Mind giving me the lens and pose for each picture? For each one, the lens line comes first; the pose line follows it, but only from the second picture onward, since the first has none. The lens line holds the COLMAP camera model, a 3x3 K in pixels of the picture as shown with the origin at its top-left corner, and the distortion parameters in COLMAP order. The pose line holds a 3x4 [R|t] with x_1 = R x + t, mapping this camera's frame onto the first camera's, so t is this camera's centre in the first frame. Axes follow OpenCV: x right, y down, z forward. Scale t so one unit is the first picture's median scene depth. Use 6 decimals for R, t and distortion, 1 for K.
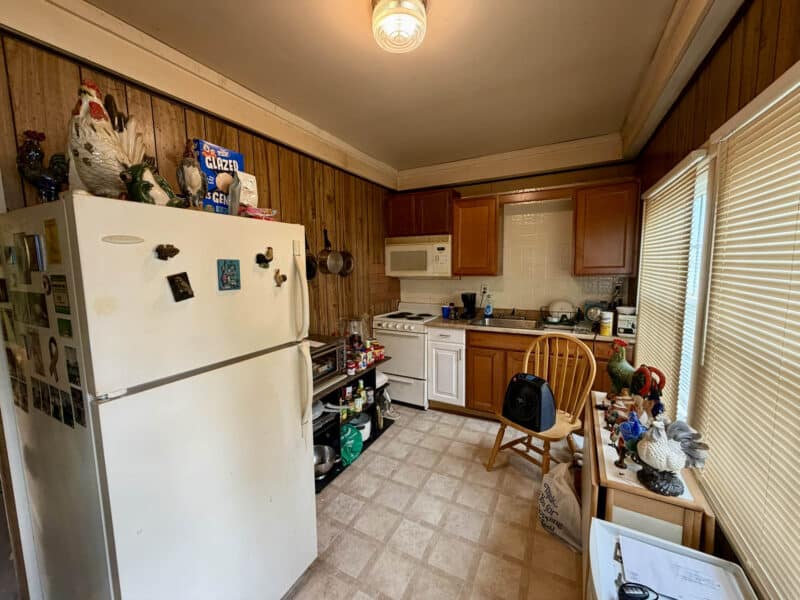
lens RADIAL K [[316.2, 0, 398.8], [0, 316.2, 299.2], [0, 0, 1]] dist [0.002139, -0.000085]
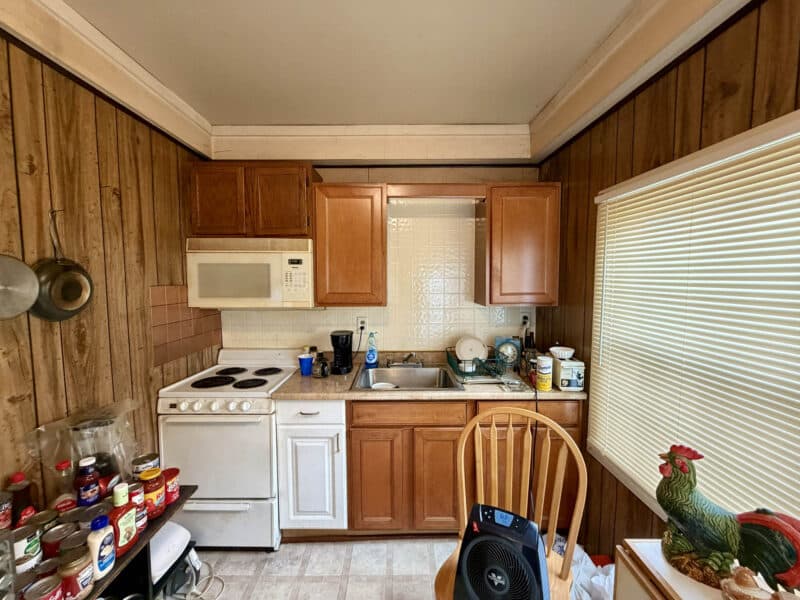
lens RADIAL K [[316.2, 0, 400.6], [0, 316.2, 299.8], [0, 0, 1]] dist [0.002139, -0.000085]
pose [[0.876769, -0.021080, 0.480449, 0.019176], [0.040505, 0.998726, -0.030098, -0.062817], [-0.479202, 0.045850, 0.876506, 0.391489]]
